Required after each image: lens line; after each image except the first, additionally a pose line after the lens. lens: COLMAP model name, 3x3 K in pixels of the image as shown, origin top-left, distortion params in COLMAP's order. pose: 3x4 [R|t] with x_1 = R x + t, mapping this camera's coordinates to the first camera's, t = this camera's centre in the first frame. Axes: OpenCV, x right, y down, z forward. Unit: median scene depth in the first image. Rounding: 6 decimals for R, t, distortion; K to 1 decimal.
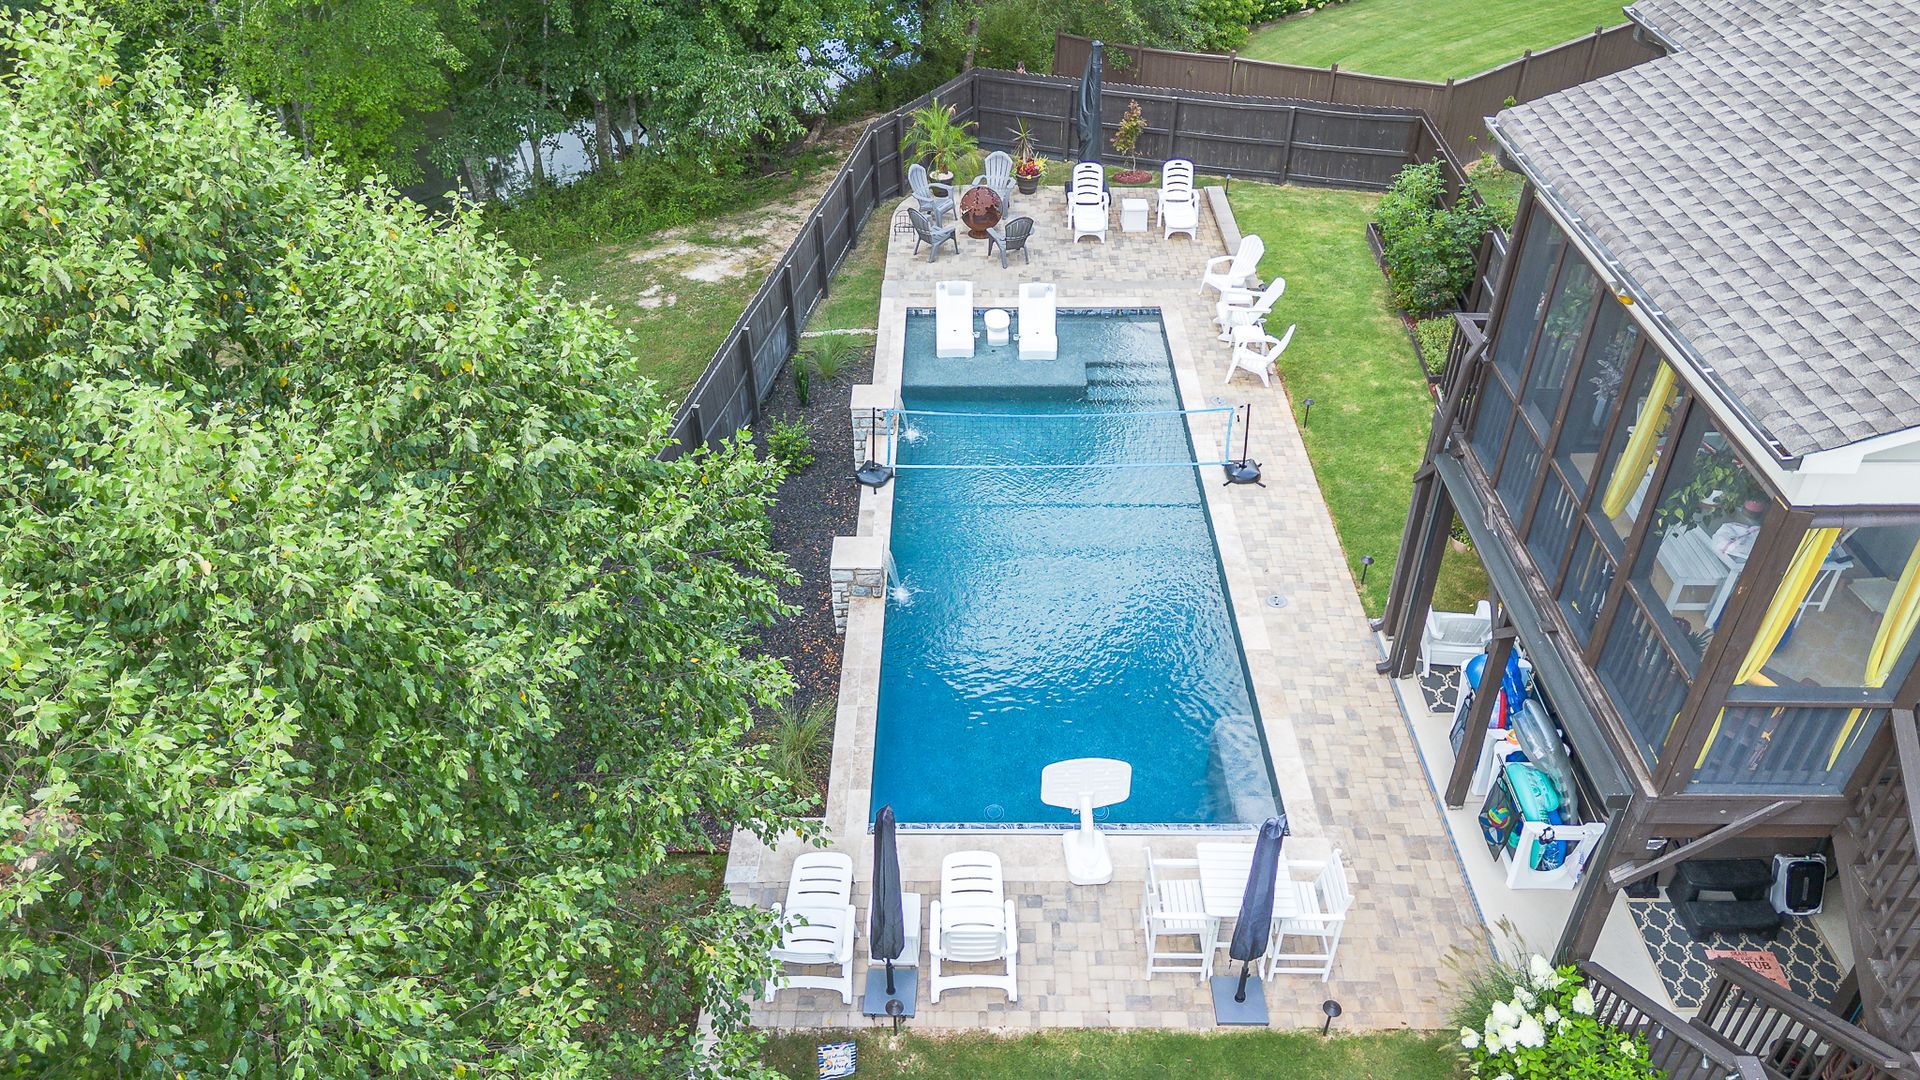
lens RADIAL K [[1355.4, 0, 963.7], [0, 1355.4, 543.8], [0, 0, 1]] dist [0.074079, -0.079566]
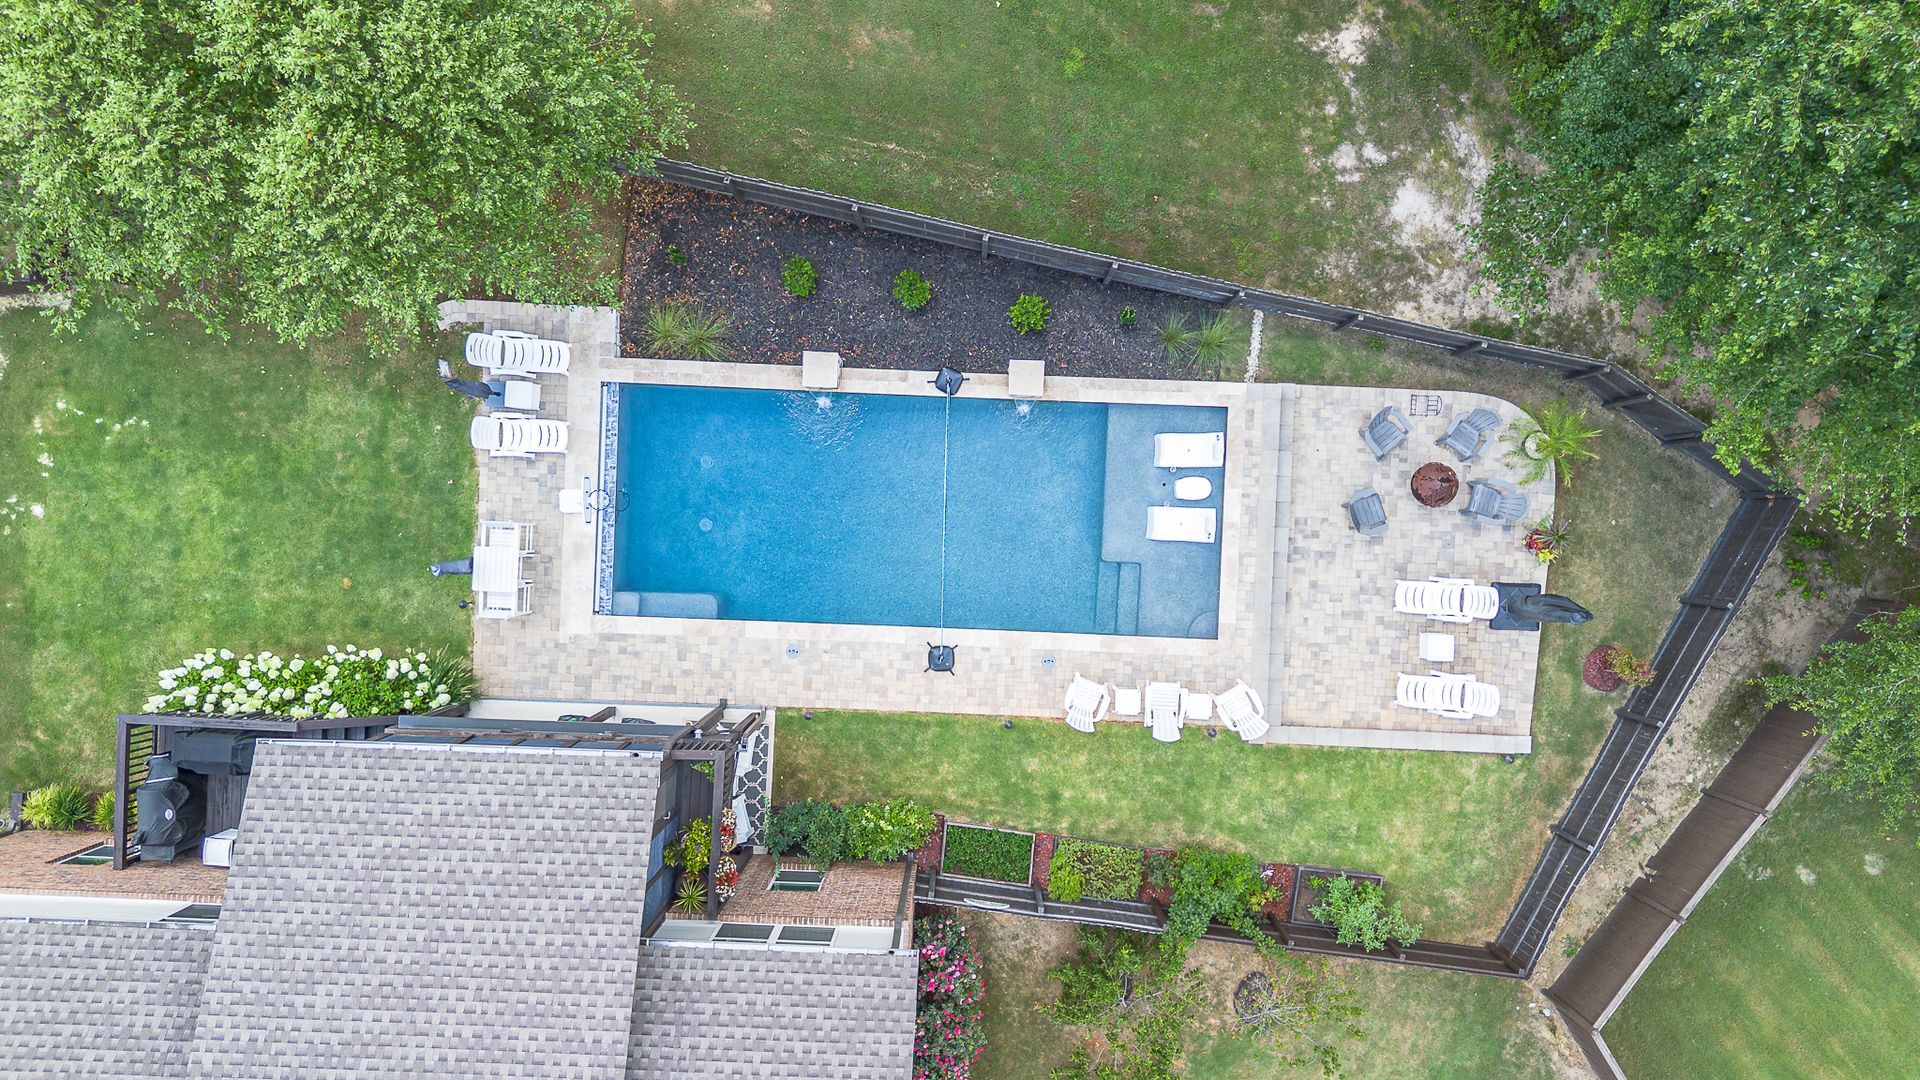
lens RADIAL K [[1353.5, 0, 963.4], [0, 1353.5, 546.6], [0, 0, 1]] dist [0.075666, -0.081433]
pose [[-0.038820, 0.999170, 0.012365, 0.093269], [-0.599675, -0.033193, 0.799555, -1.325779], [0.799302, 0.023624, 0.600466, 0.266326]]
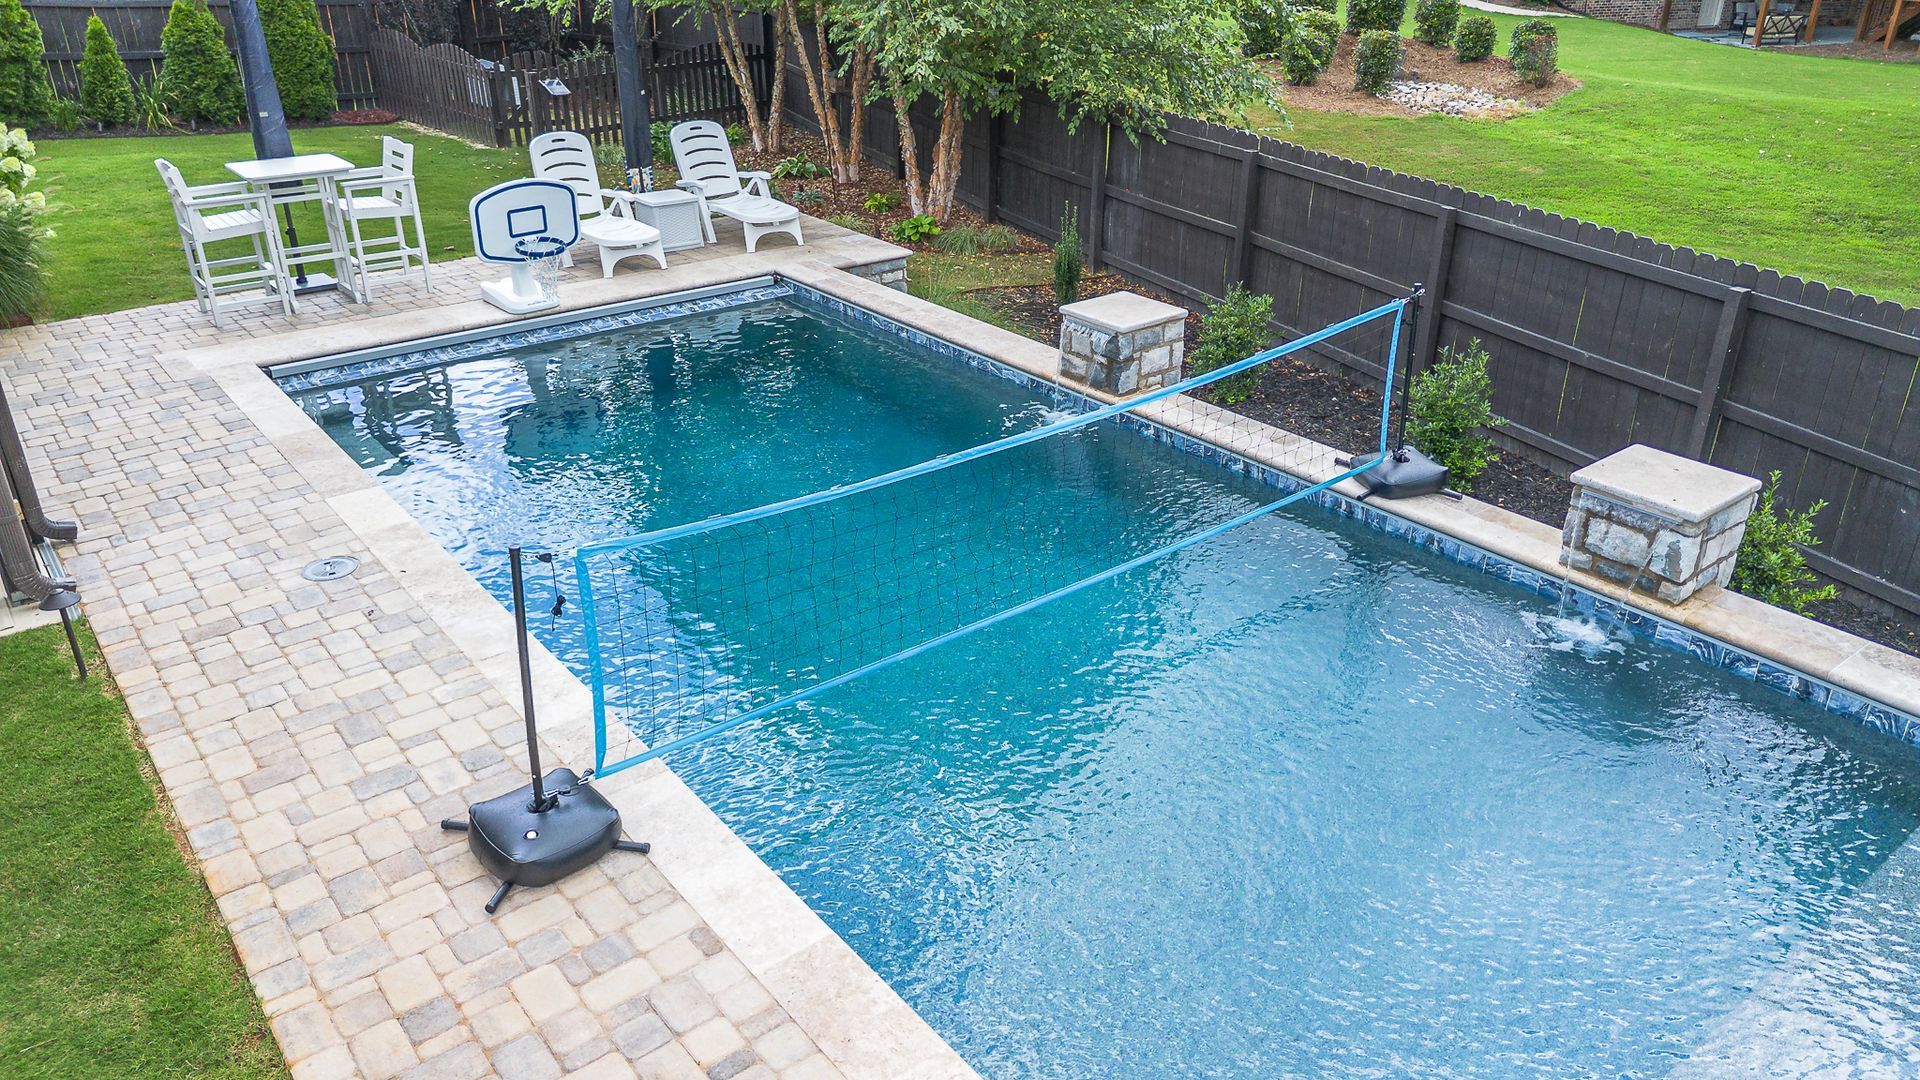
lens RADIAL K [[1353.5, 0, 963.4], [0, 1353.5, 546.6], [0, 0, 1]] dist [0.075666, -0.081433]
pose [[-0.783919, 0.275622, -0.556330, 0.323999], [-0.375141, 0.503717, 0.778164, -0.370303], [0.494712, 0.818720, -0.291476, 1.272510]]
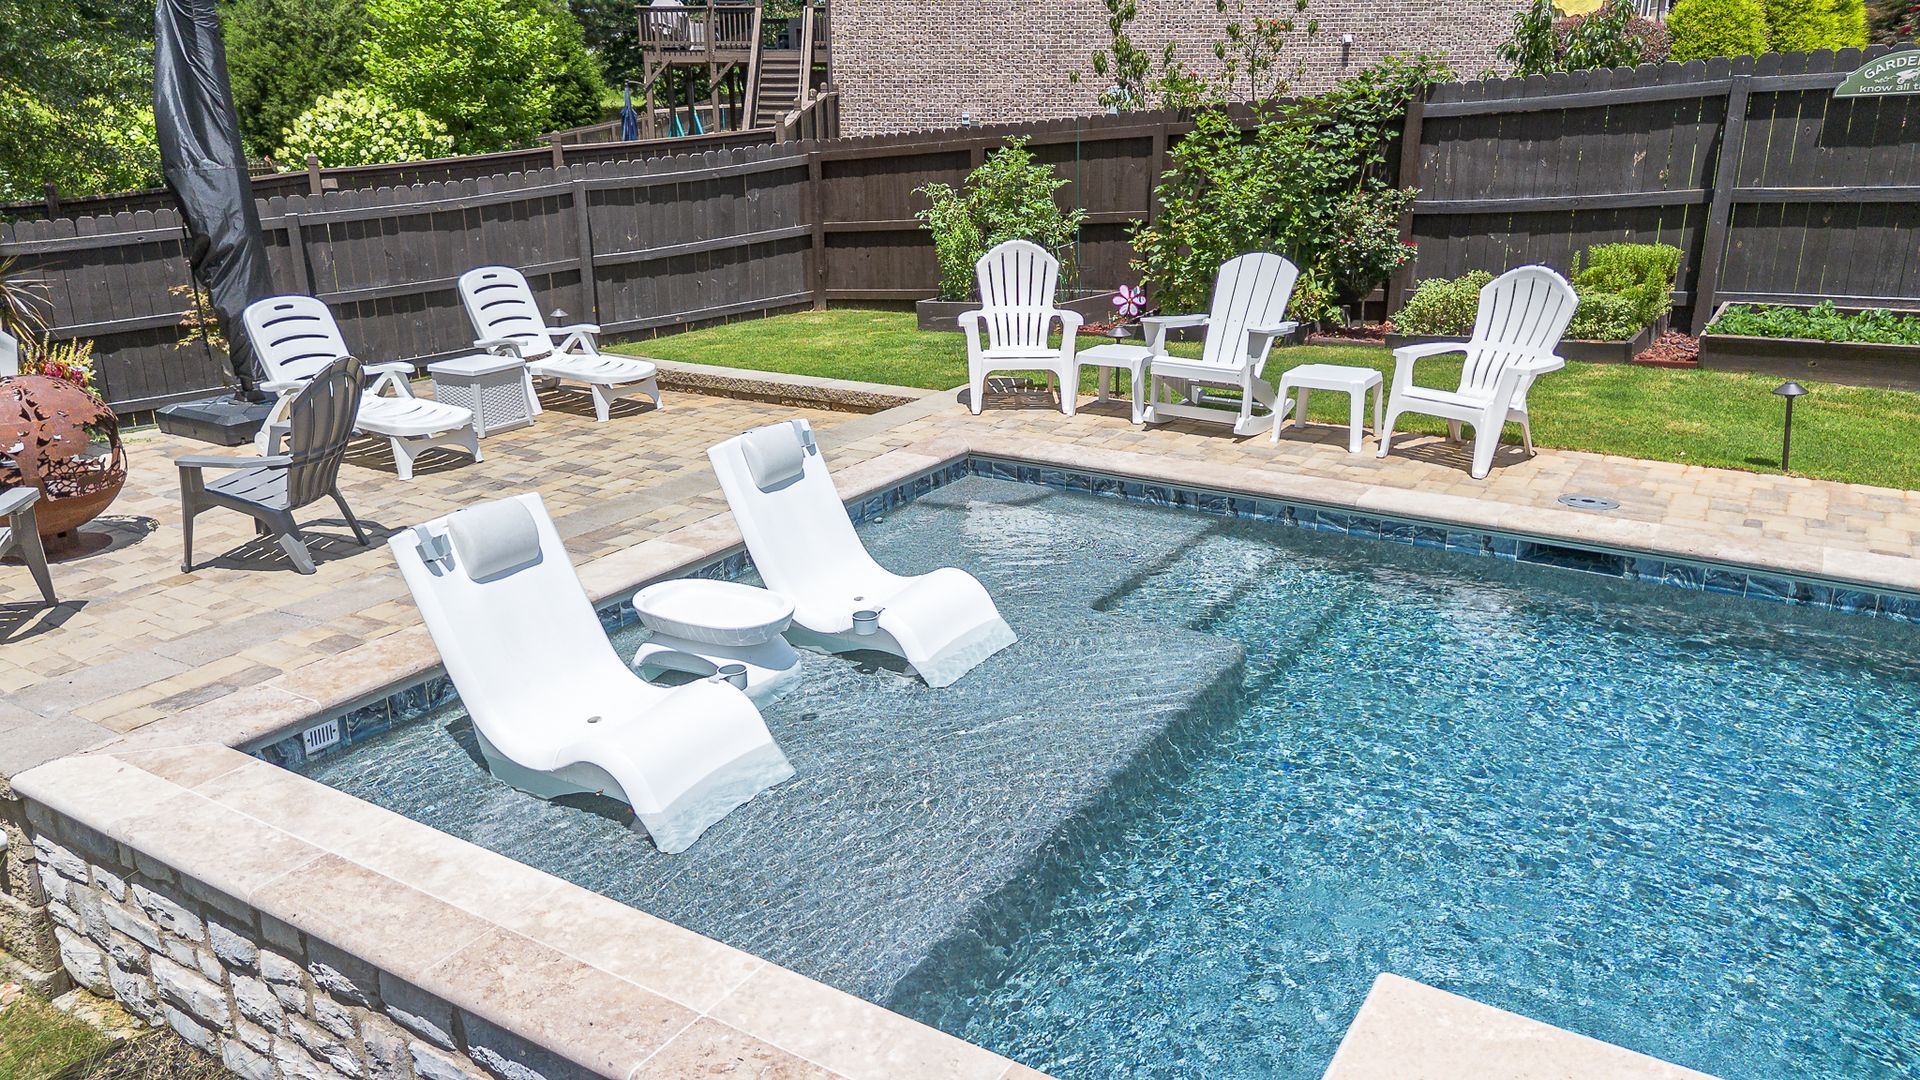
lens RADIAL K [[1355.4, 0, 963.7], [0, 1355.4, 543.8], [0, 0, 1]] dist [0.074079, -0.079566]
pose [[0.524207, -0.267256, 0.808568, -0.187531], [0.518194, 0.853568, -0.053823, -0.198837], [-0.675783, 0.447210, 0.585937, 1.181654]]
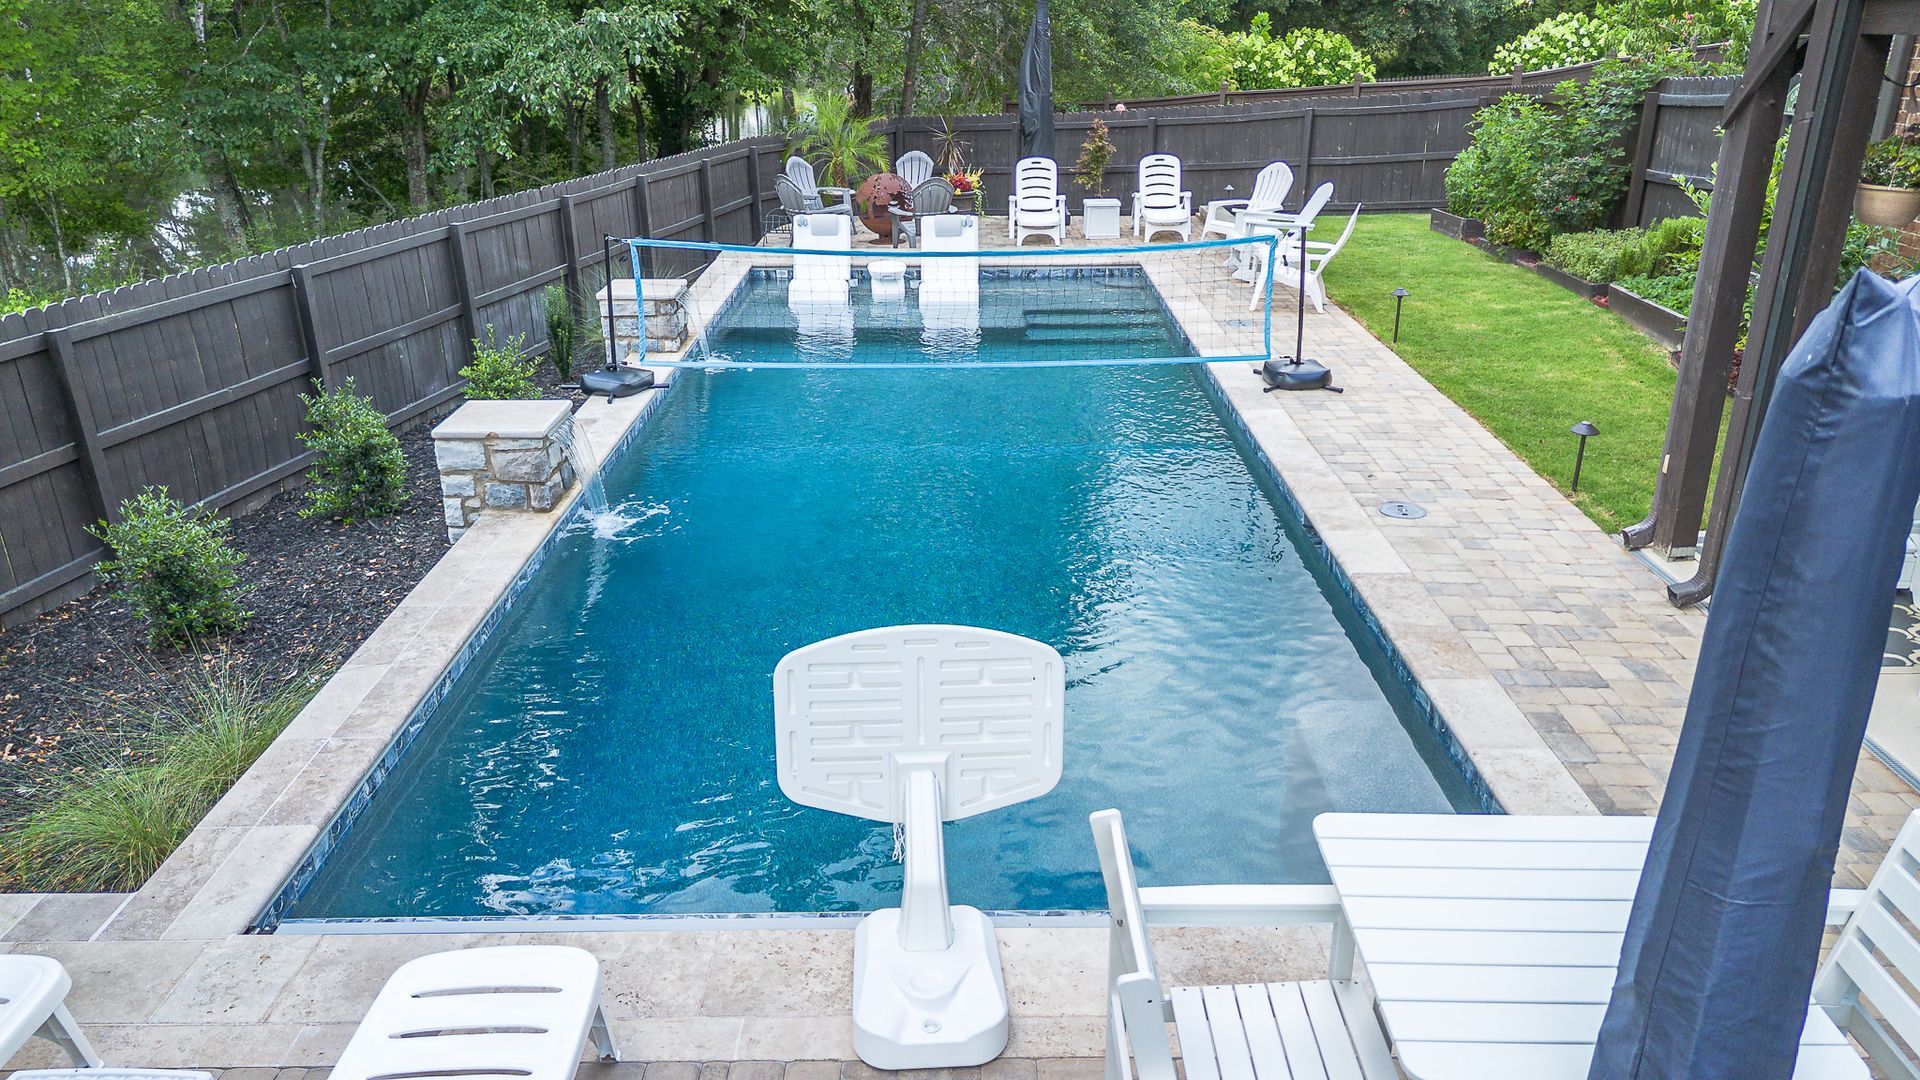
lens RADIAL K [[1357.2, 0, 960.0], [0, 1357.2, 540.0], [0, 0, 1]] dist [0.068332, -0.084979]
pose [[0.999983, -0.005552, -0.001624, 0.084459], [0.004924, 0.964334, -0.264644, 0.183142], [0.003035, 0.264632, 0.964345, 0.583924]]
